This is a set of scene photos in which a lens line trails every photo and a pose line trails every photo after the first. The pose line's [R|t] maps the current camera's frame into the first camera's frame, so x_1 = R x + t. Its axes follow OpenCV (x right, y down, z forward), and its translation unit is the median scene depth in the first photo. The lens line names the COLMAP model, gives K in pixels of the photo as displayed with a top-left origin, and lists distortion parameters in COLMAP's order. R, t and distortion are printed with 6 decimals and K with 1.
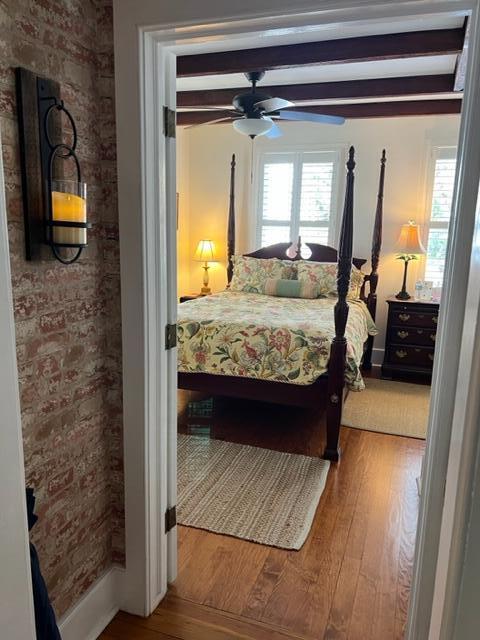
lens RADIAL K [[479.3, 0, 240.2], [0, 479.3, 324.8], [0, 0, 1]] dist [0.058223, -0.069156]
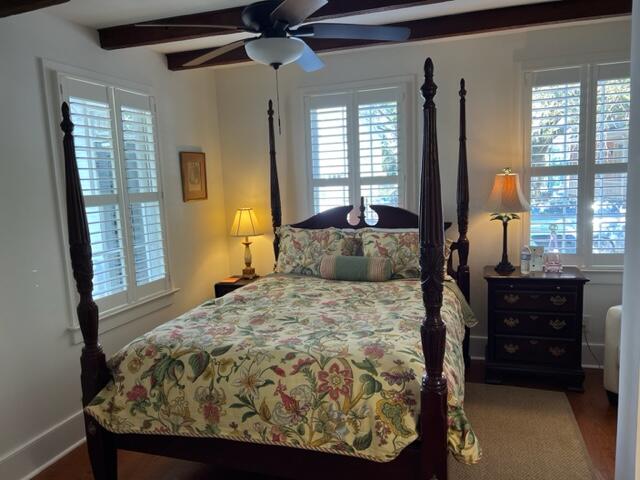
lens RADIAL K [[479.3, 0, 319.0], [0, 479.3, 242.4], [0, 0, 1]] dist [0.058223, -0.069156]
pose [[0.997497, -0.069957, 0.010311, 0.045212], [0.070506, 0.995092, -0.069425, -0.067710], [-0.005404, 0.069978, 0.997534, 0.252340]]
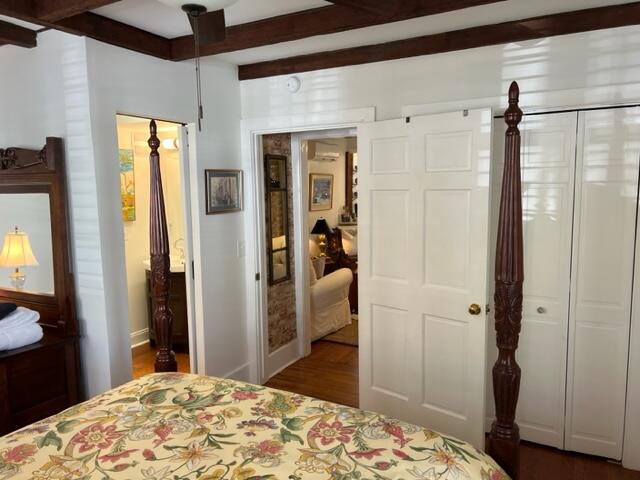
lens RADIAL K [[479.3, 0, 322.8], [0, 479.3, 241.6], [0, 0, 1]] dist [0.058223, -0.069156]
pose [[-0.989298, -0.026608, 0.143464, -0.098976], [0.019498, 0.950306, 0.310706, -0.245651], [-0.144602, 0.310178, -0.939617, 1.035850]]
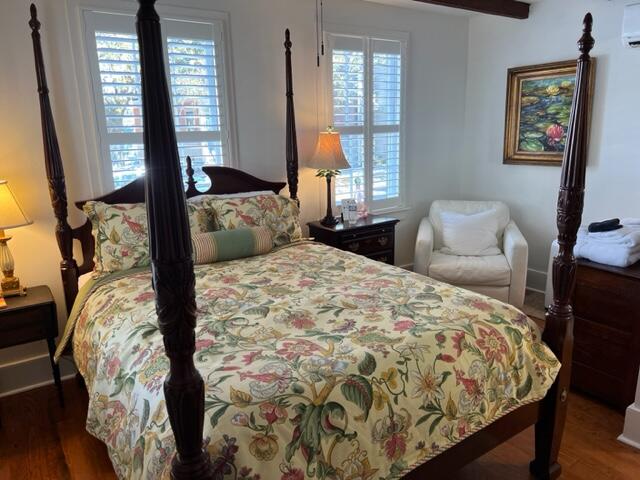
lens RADIAL K [[479.3, 0, 323.1], [0, 479.3, 243.0], [0, 0, 1]] dist [0.058223, -0.069156]
pose [[0.580844, -0.229528, 0.780985, -0.305690], [0.200830, 0.970173, 0.135766, -0.136378], [-0.788852, 0.077986, 0.609615, 0.529539]]
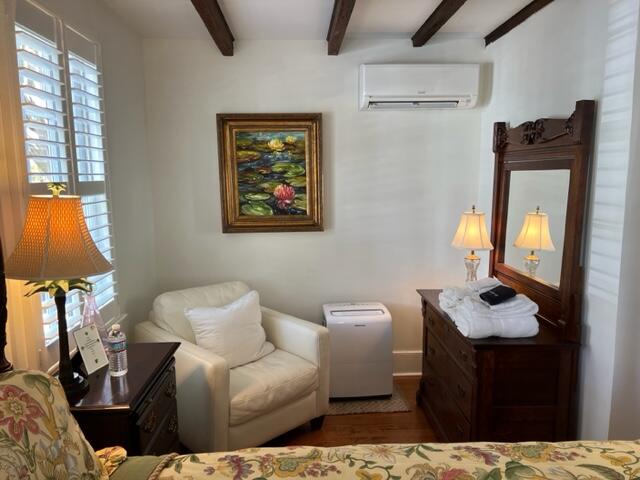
lens RADIAL K [[479.3, 0, 319.5], [0, 479.3, 246.2], [0, 0, 1]] dist [0.058223, -0.069156]
pose [[-0.377408, -0.154587, 0.913053, -0.053156], [0.185416, 0.953388, 0.238057, -0.215845], [-0.907295, 0.259139, -0.331153, 0.931125]]
